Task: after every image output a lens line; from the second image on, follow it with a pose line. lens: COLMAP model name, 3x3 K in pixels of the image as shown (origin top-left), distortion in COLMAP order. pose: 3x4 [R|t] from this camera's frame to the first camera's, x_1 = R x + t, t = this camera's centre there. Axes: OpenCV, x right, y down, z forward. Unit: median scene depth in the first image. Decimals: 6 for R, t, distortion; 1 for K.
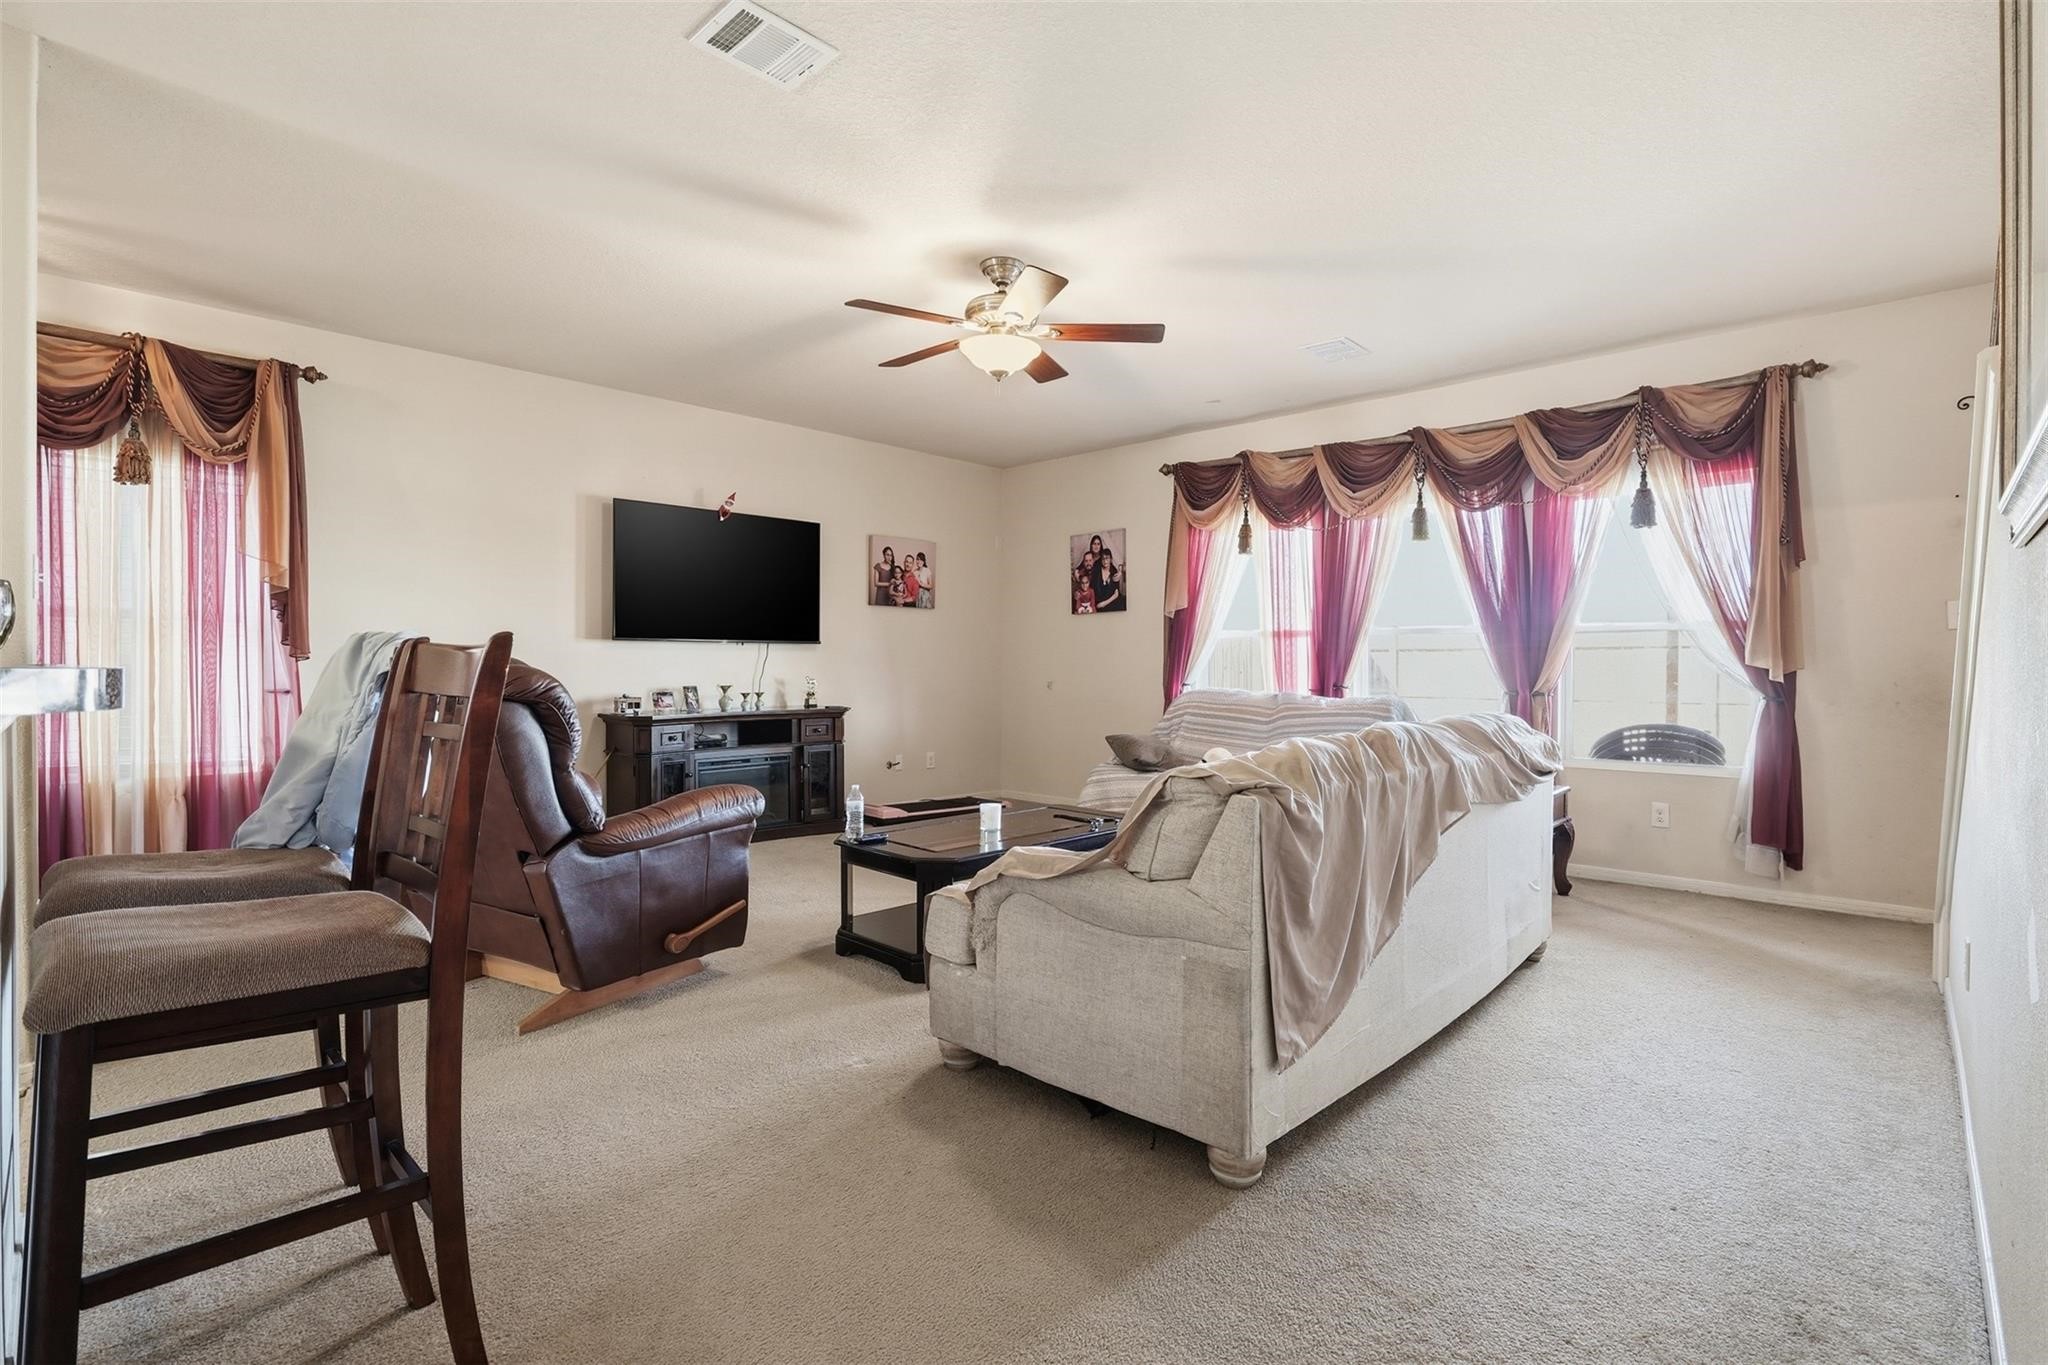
lens RADIAL K [[962.1, 0, 1018.6], [0, 962.1, 669.9], [0, 0, 1]] dist [-0.005425, -0.000190]
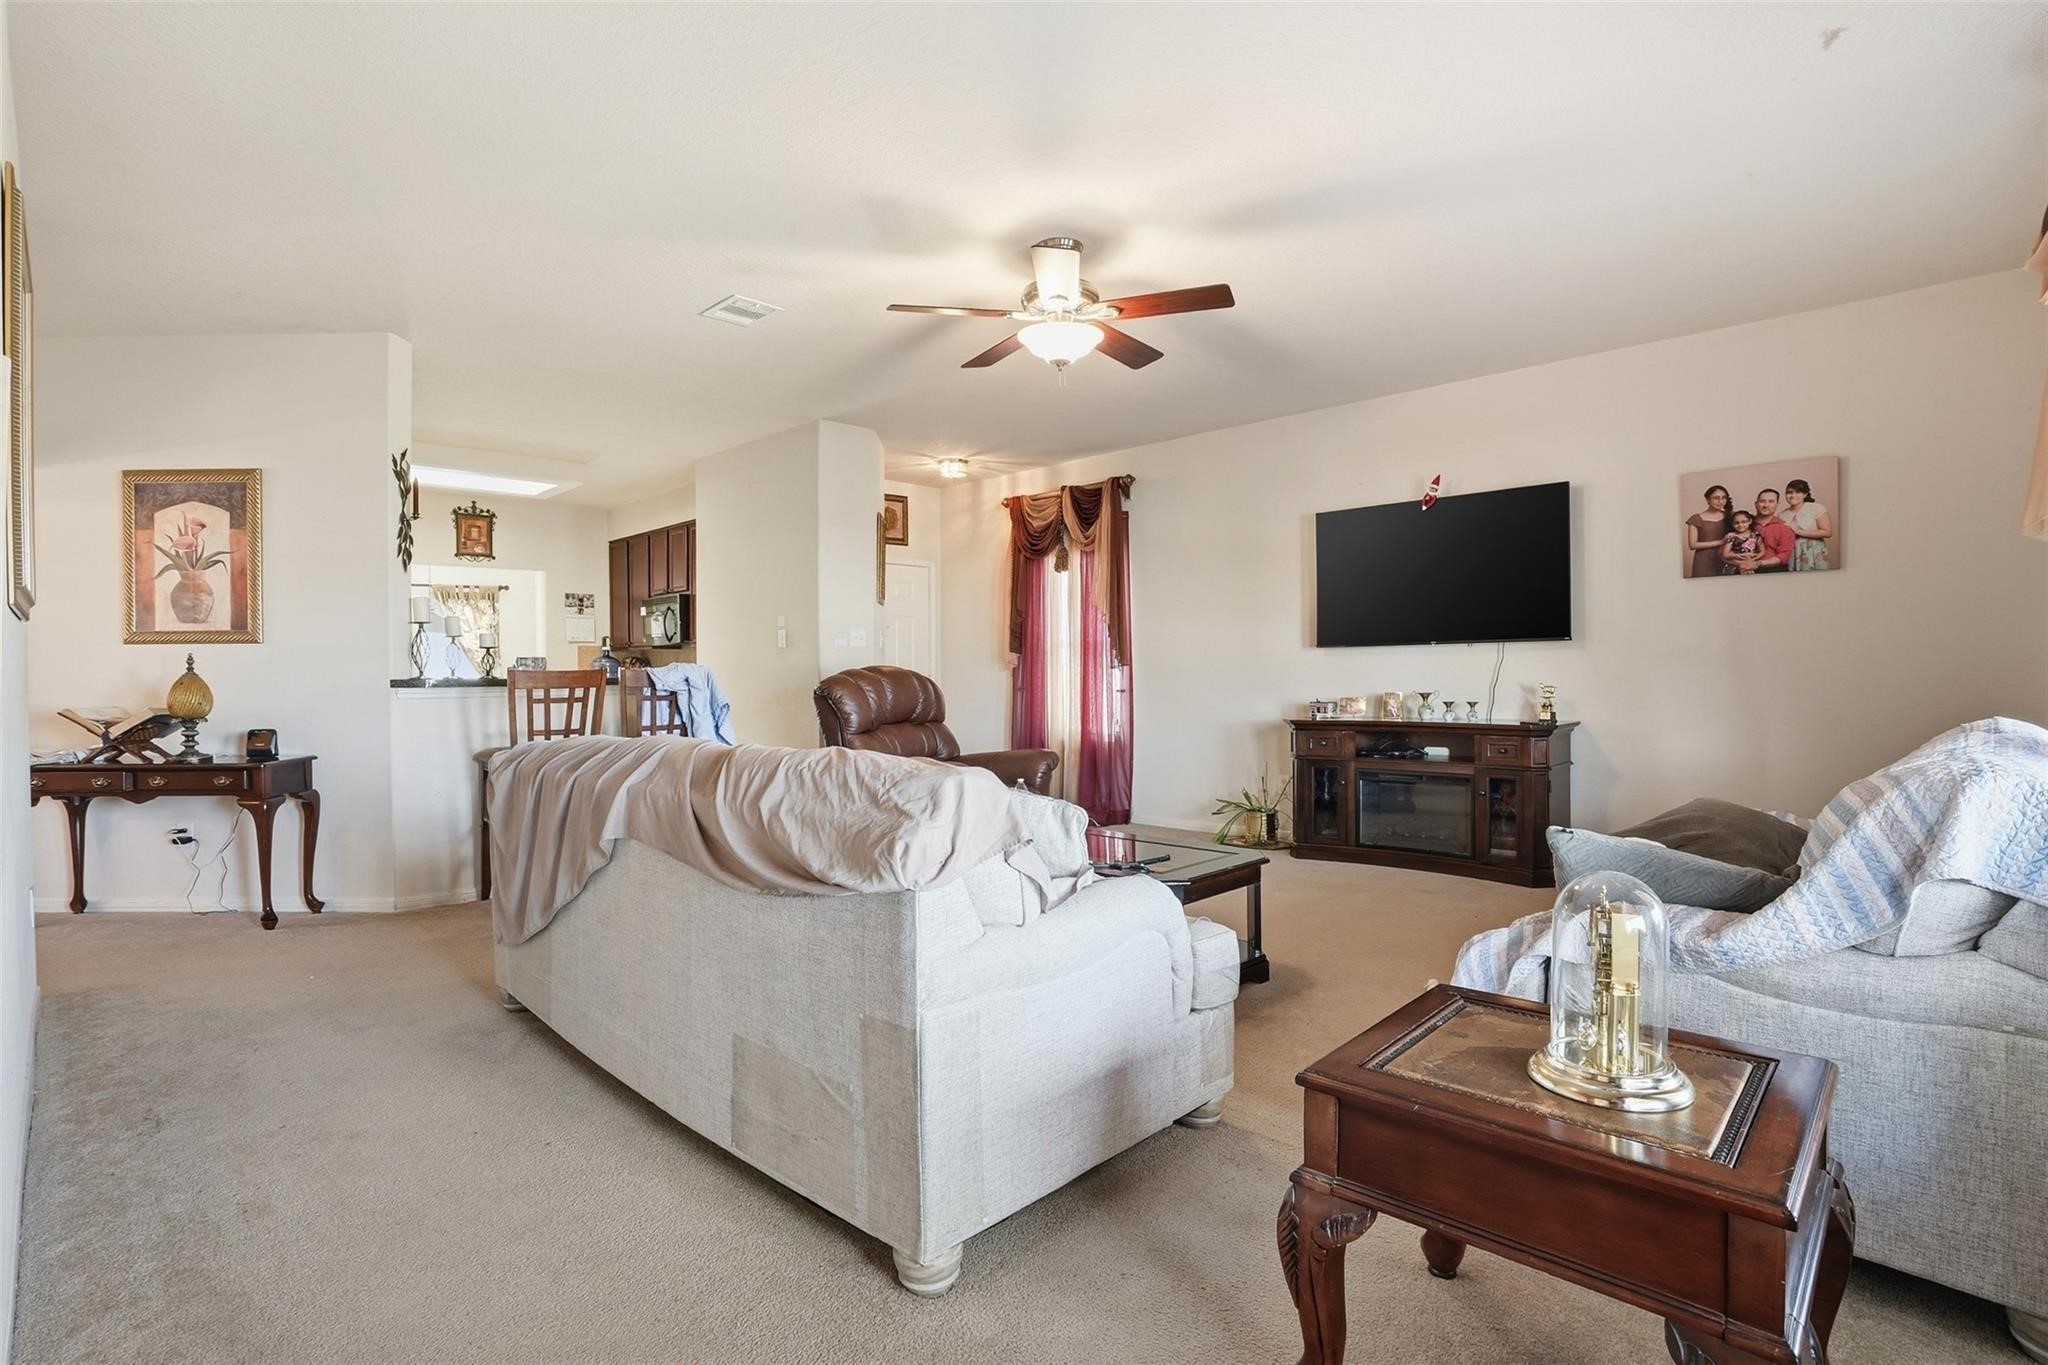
lens RADIAL K [[962.1, 0, 1016.0], [0, 962.1, 681.7], [0, 0, 1]] dist [-0.005425, -0.000190]
pose [[0.014994, -0.002011, -0.999886, 0.824300], [-0.004664, 0.999987, -0.002081, 0.013270], [0.999877, 0.004695, 0.014984, 0.846756]]
